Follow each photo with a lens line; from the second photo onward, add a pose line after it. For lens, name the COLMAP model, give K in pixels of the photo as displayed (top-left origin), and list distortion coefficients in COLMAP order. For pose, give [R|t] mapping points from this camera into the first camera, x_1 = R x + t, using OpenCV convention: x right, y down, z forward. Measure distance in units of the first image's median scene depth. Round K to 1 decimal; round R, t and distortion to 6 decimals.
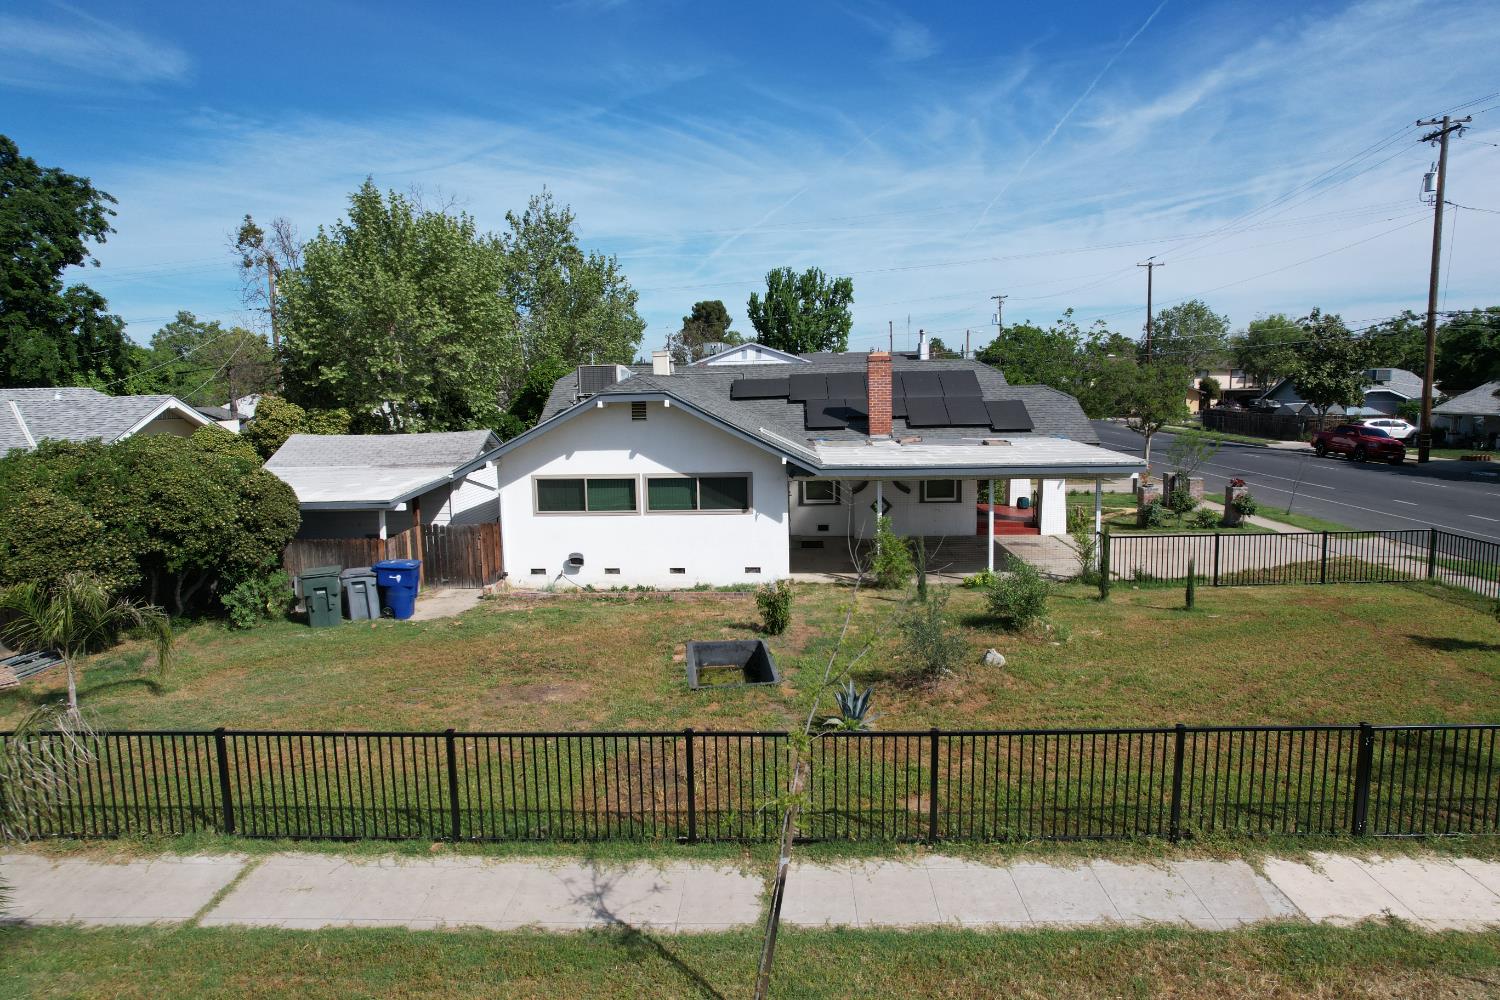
lens RADIAL K [[958.2, 0, 751.1], [0, 958.2, 509.9], [0, 0, 1]] dist [-0.071522, 0.061133]
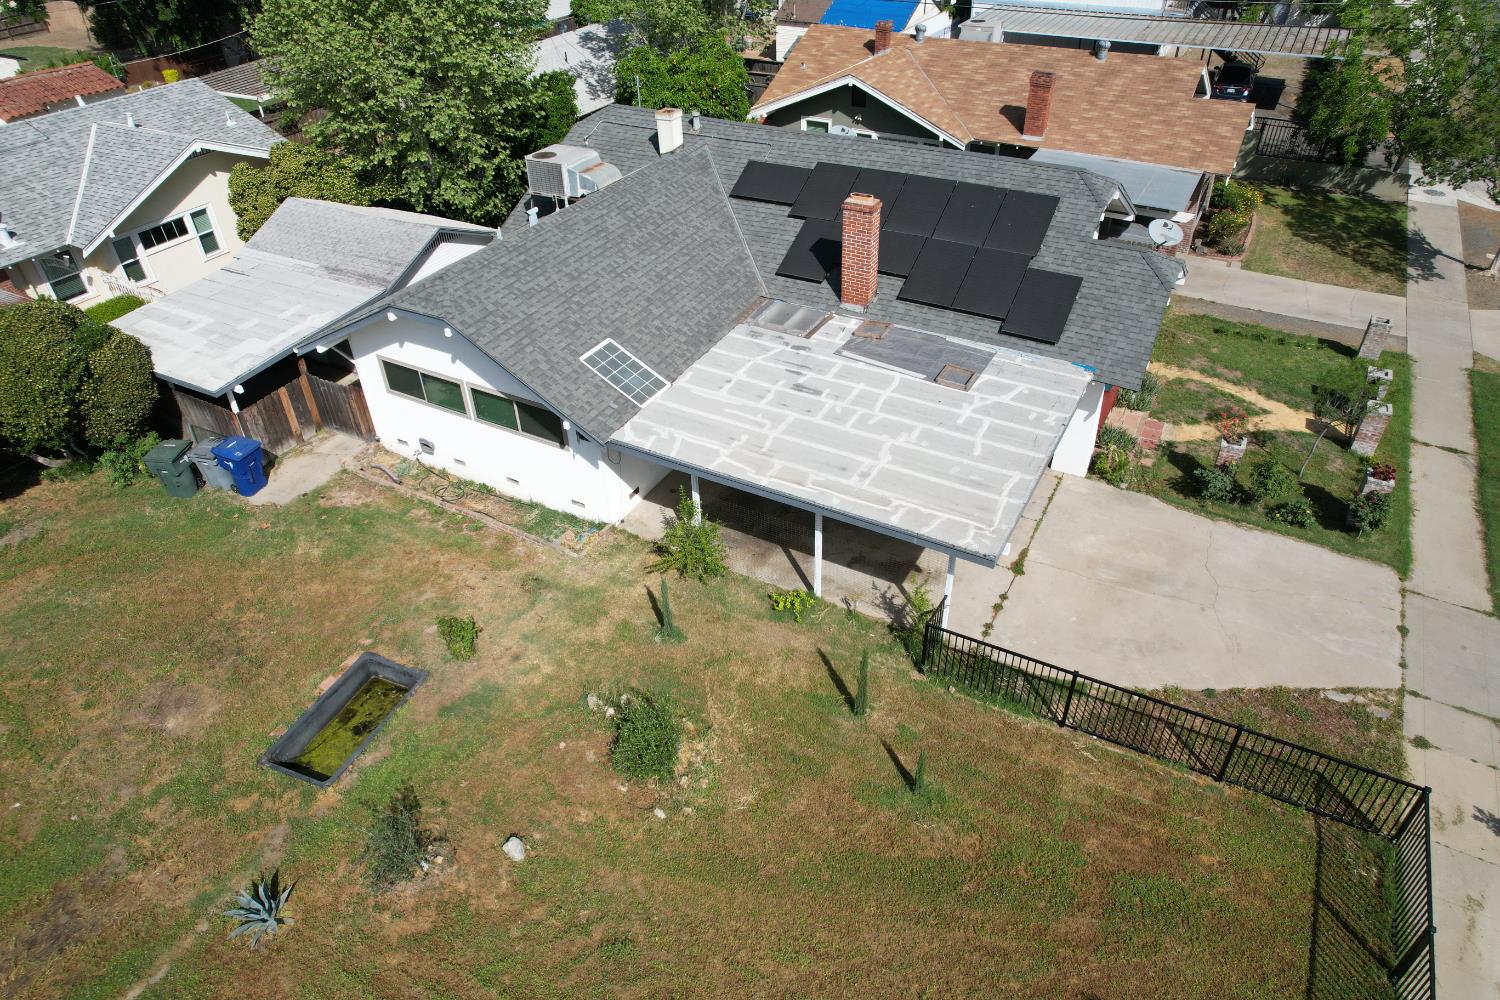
lens RADIAL K [[958.2, 0, 750.4], [0, 958.2, 505.8], [0, 0, 1]] dist [-0.071522, 0.061133]
pose [[0.891398, 0.273155, -0.361658, 0.465920], [-0.055643, 0.857893, 0.510807, -0.397978], [0.449794, -0.435208, 0.779923, 0.371514]]
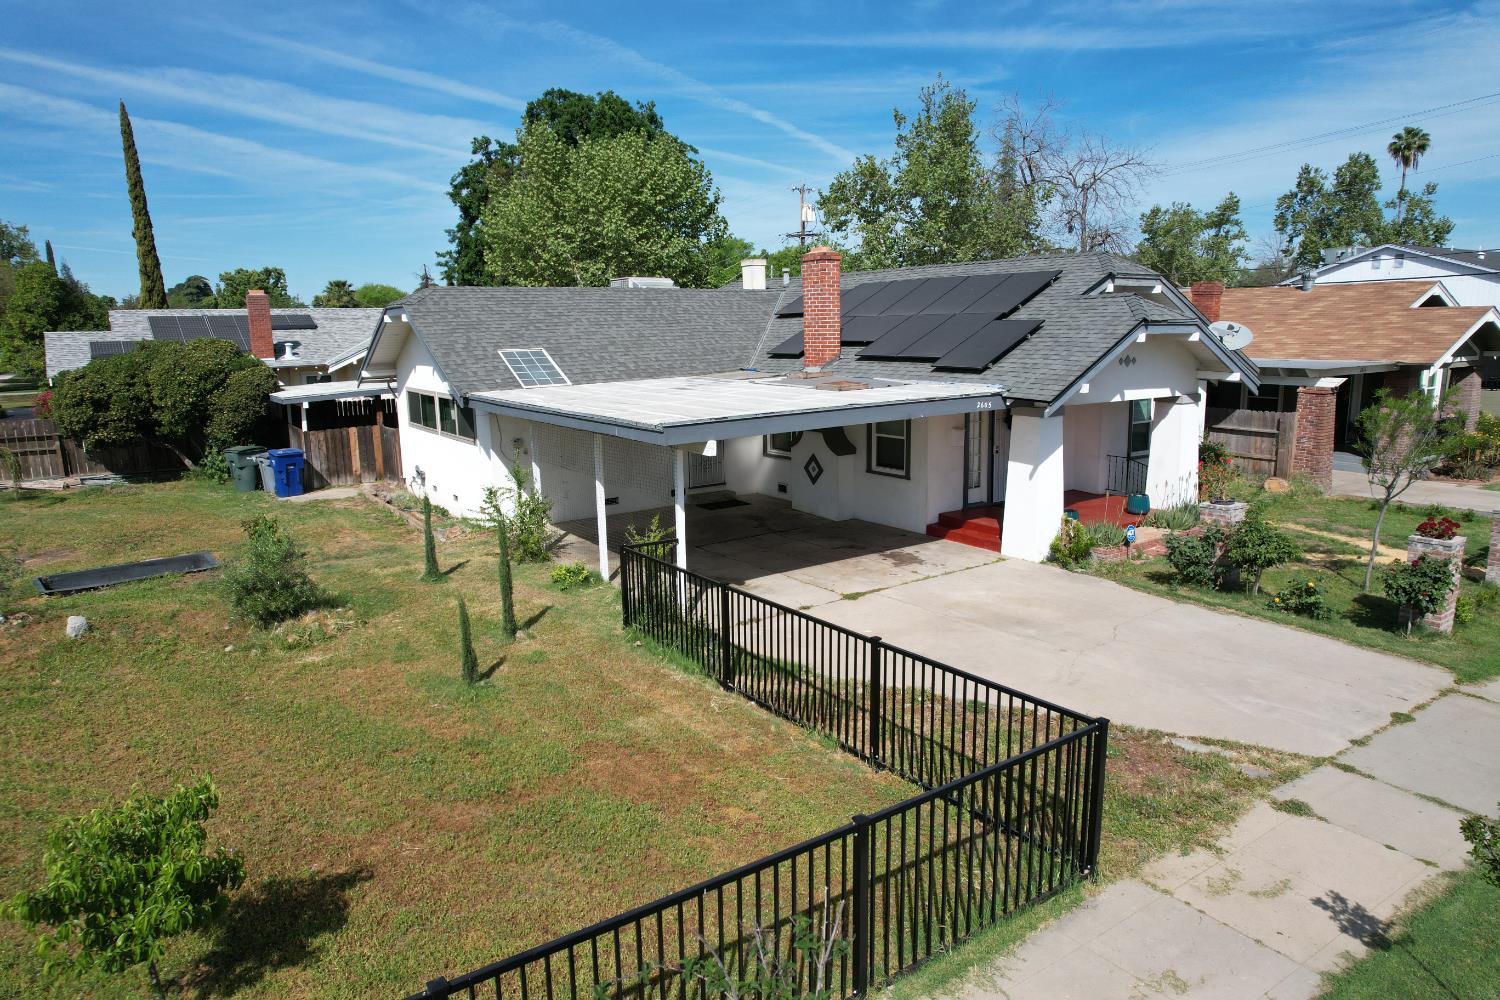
lens RADIAL K [[958.2, 0, 750.2], [0, 958.2, 503.8], [0, 0, 1]] dist [-0.071522, 0.061133]
pose [[0.597195, 0.156977, -0.786585, 0.830423], [-0.101880, 0.987564, 0.119737, -0.072445], [0.795600, 0.008631, 0.605761, 0.659468]]
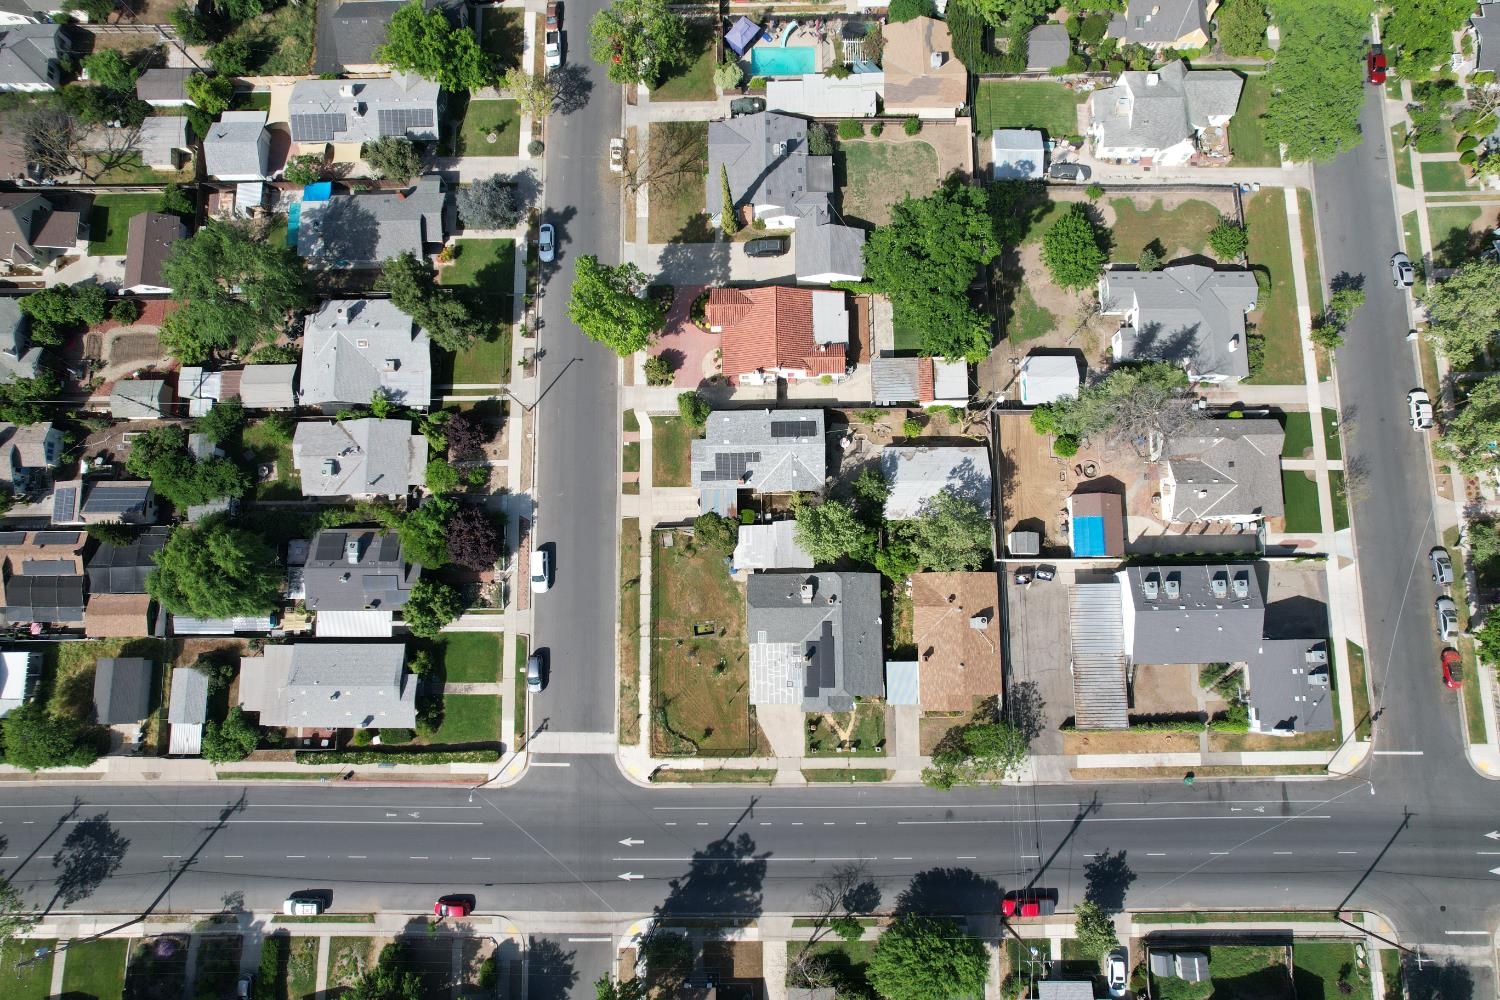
lens RADIAL K [[958.2, 0, 742.6], [0, 958.2, 505.1], [0, 0, 1]] dist [-0.071522, 0.061133]
pose [[0.041065, 0.987017, -0.155280, 0.136271], [-0.105114, 0.158816, 0.981697, -5.176293], [0.993612, -0.023991, 0.110271, 0.364350]]
